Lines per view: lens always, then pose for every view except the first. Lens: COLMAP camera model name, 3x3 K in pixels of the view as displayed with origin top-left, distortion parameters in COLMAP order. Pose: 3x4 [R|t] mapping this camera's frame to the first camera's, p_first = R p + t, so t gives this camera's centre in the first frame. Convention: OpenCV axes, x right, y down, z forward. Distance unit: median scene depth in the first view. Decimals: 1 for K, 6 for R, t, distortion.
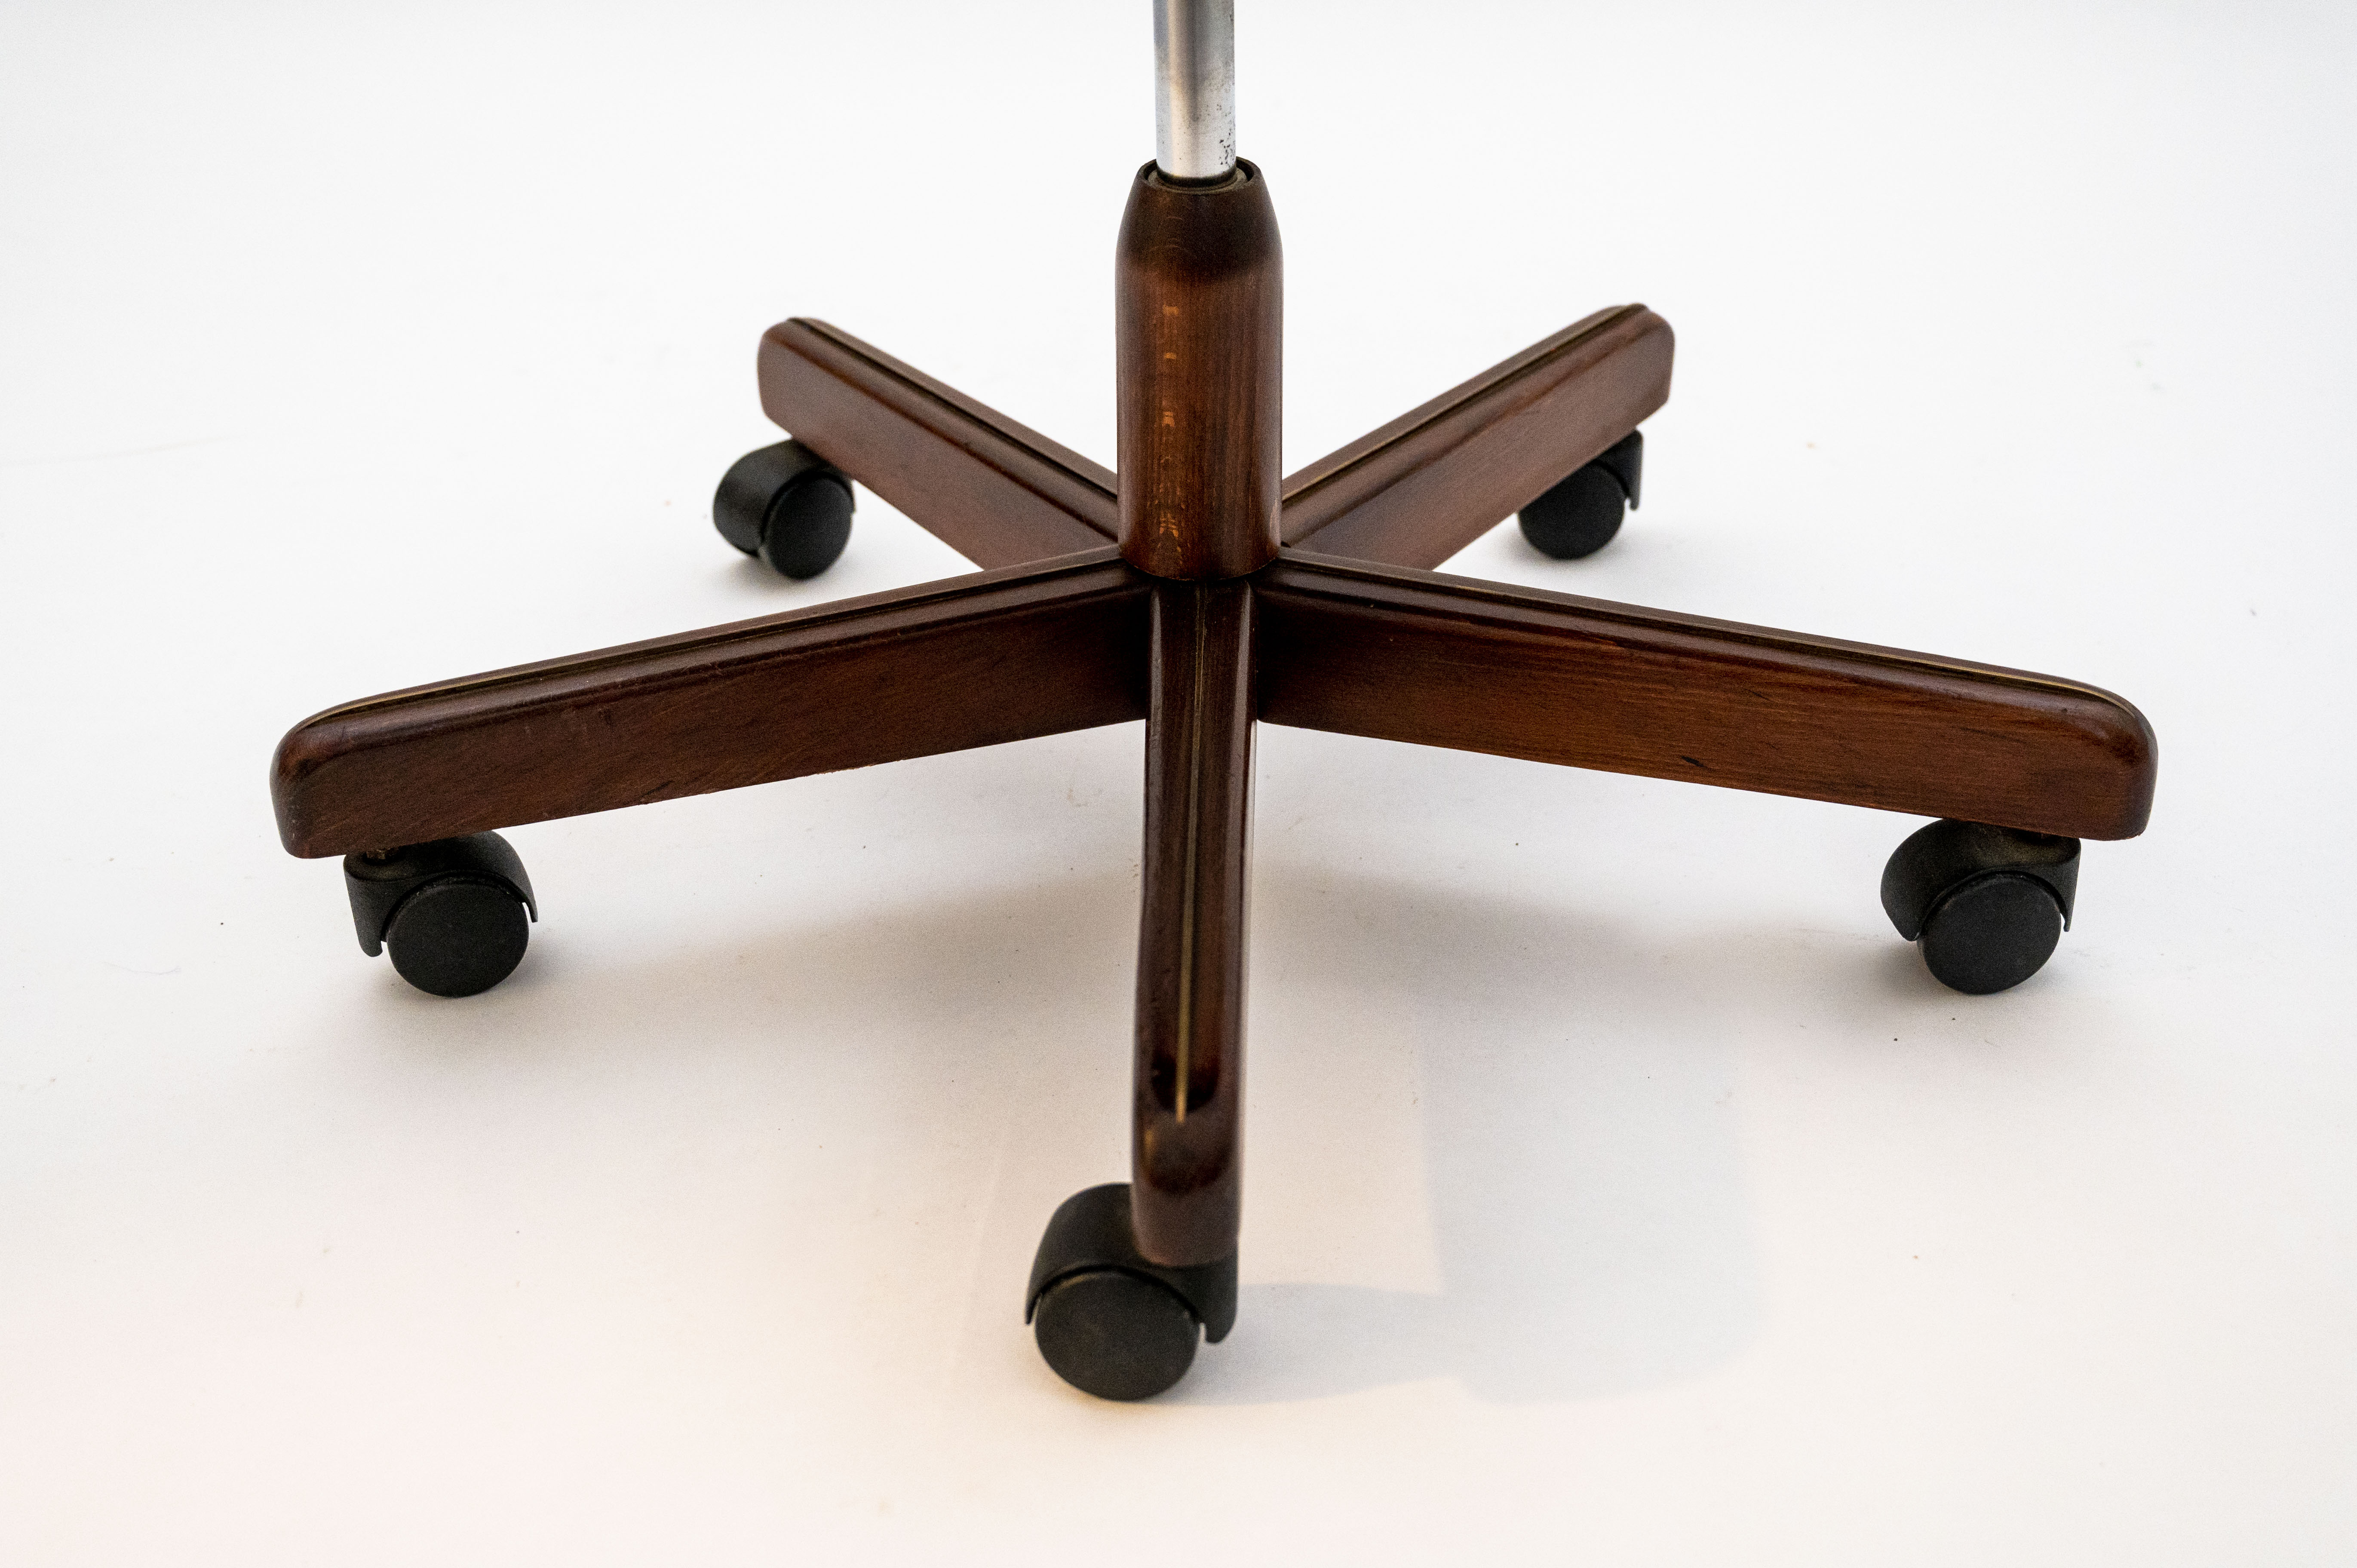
lens RADIAL K [[2882.3, 0, 1163.9], [0, 2882.3, 778.2], [0, 0, 1]] dist [0.097847, 0.000000]
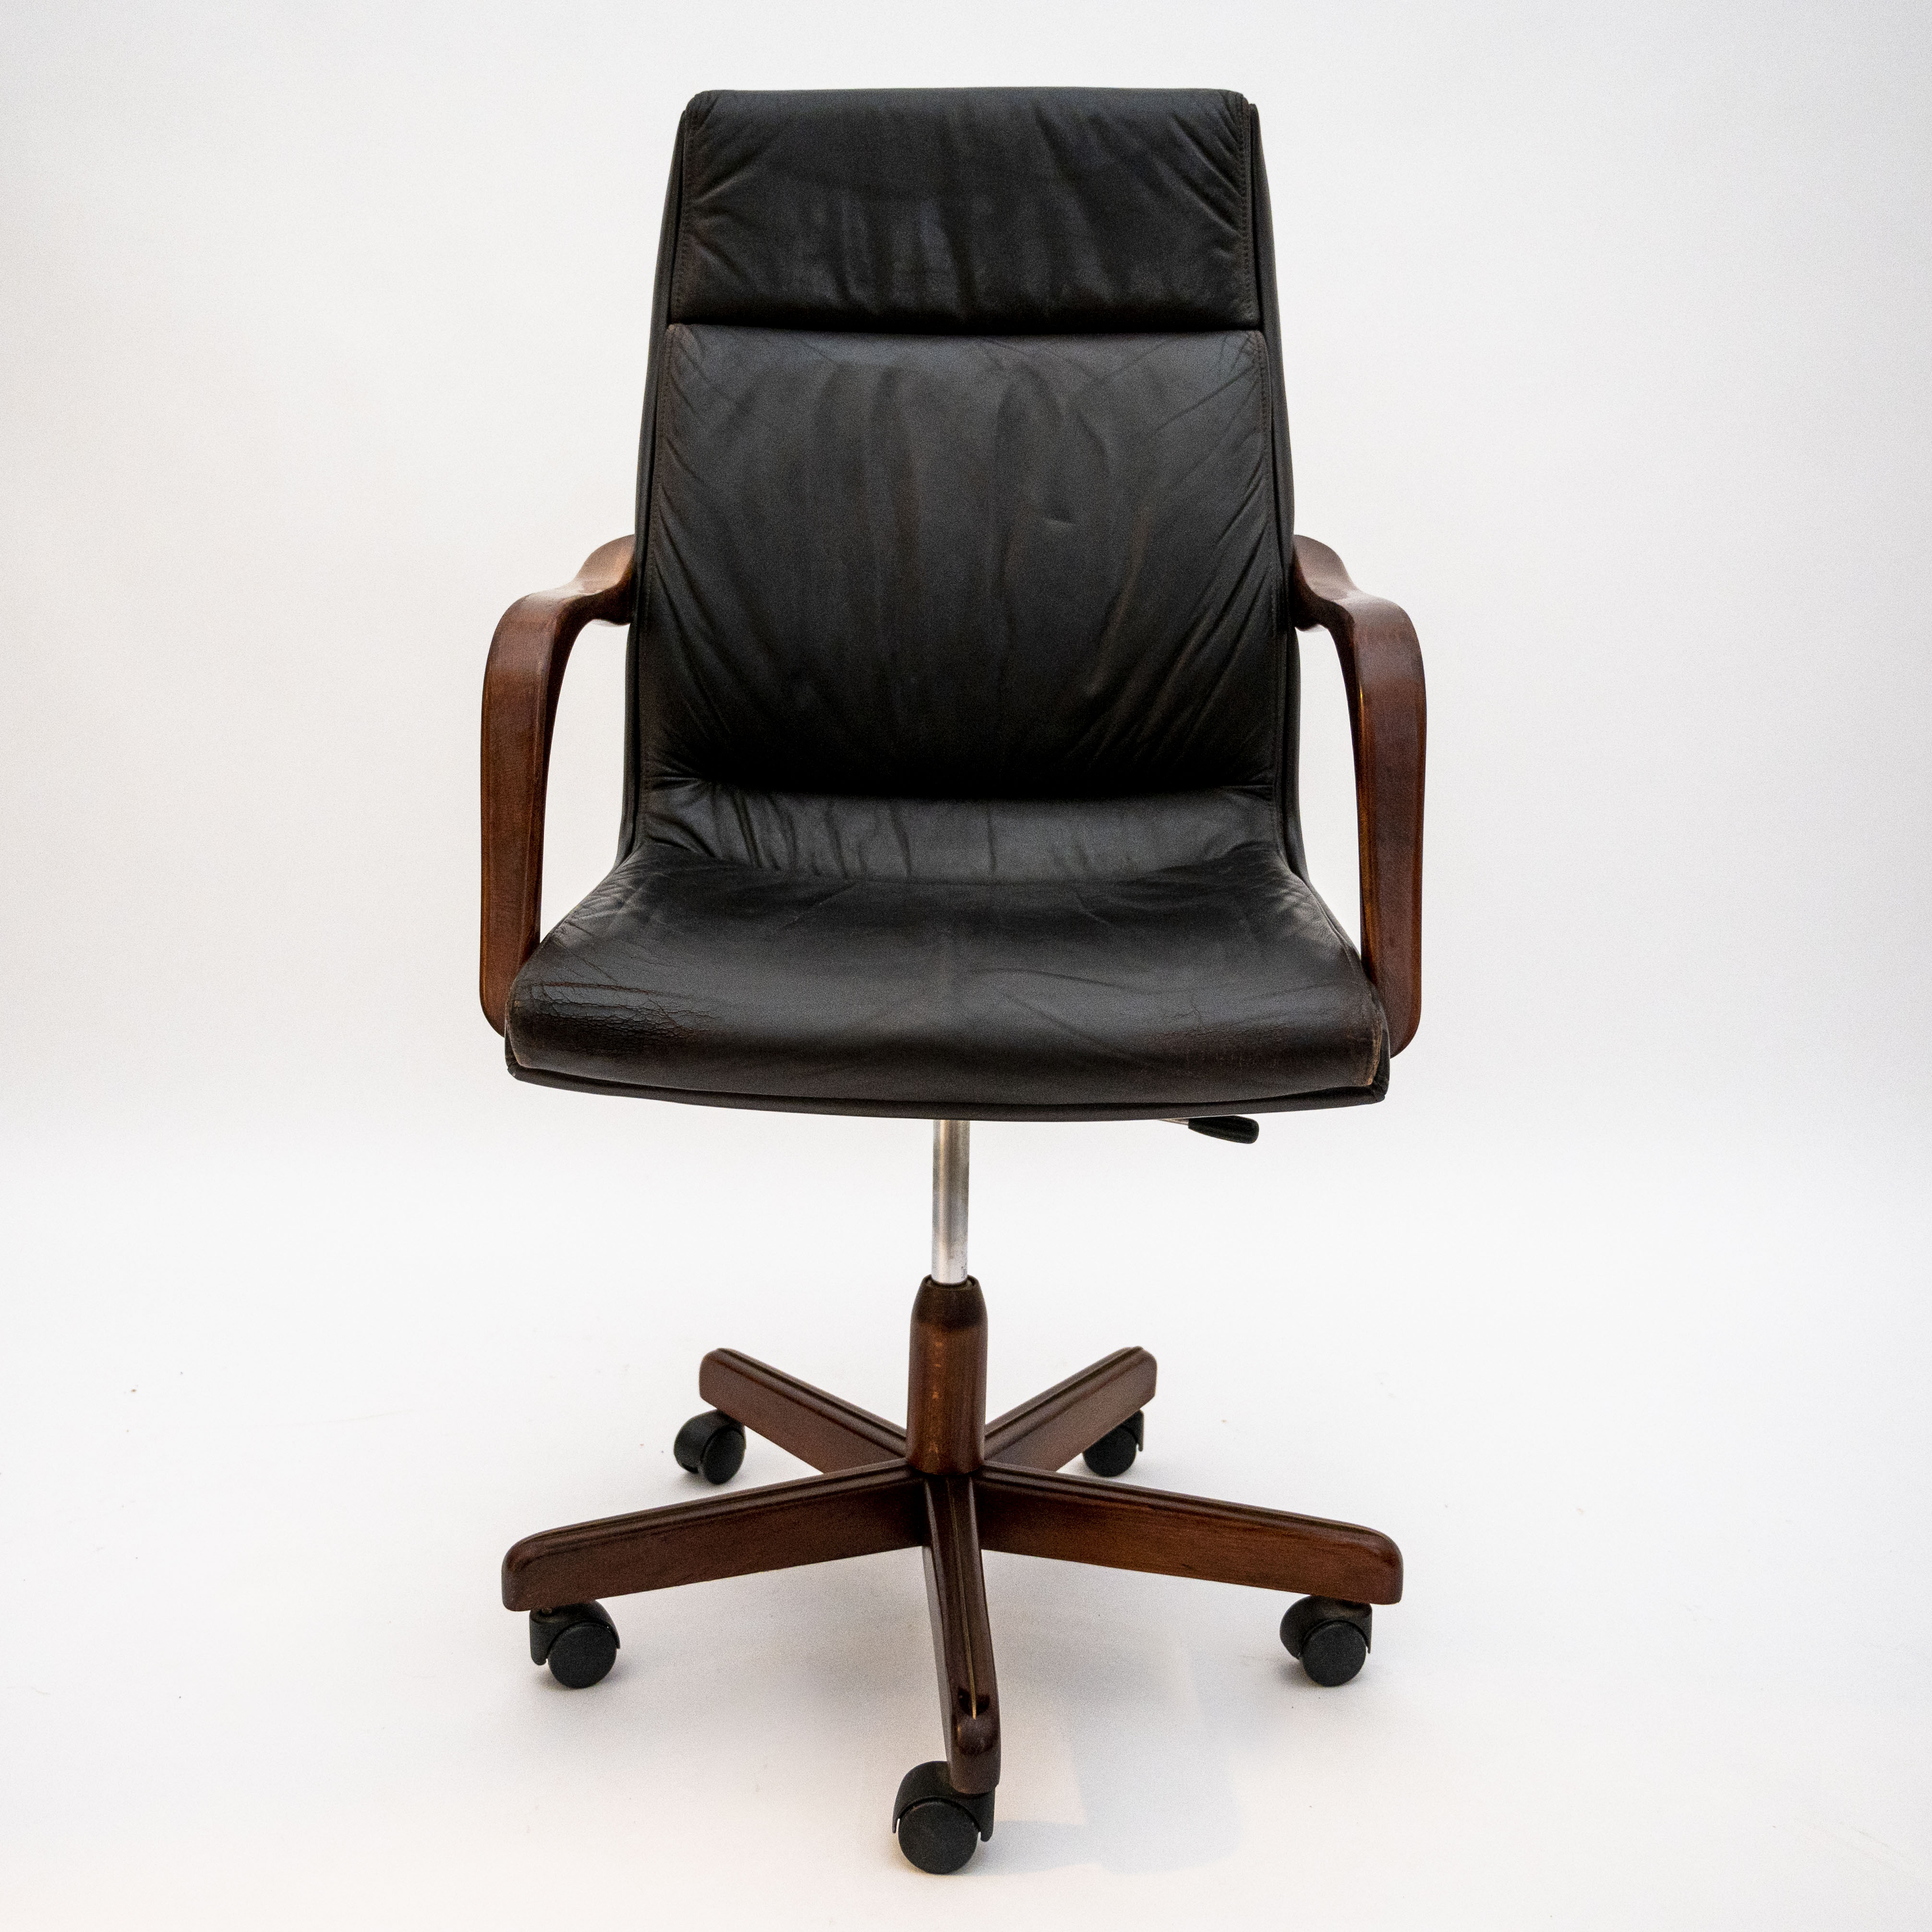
lens RADIAL K [[1889.6, 0, 891.9], [0, 1889.6, 968.4], [0, 0, 1]] dist [0.009523, 0.000000]
pose [[0.997834, 0.024590, 0.061006, -0.122631], [-0.001213, 0.934216, -0.356706, 0.078014], [-0.065764, 0.355860, 0.932222, -0.405904]]
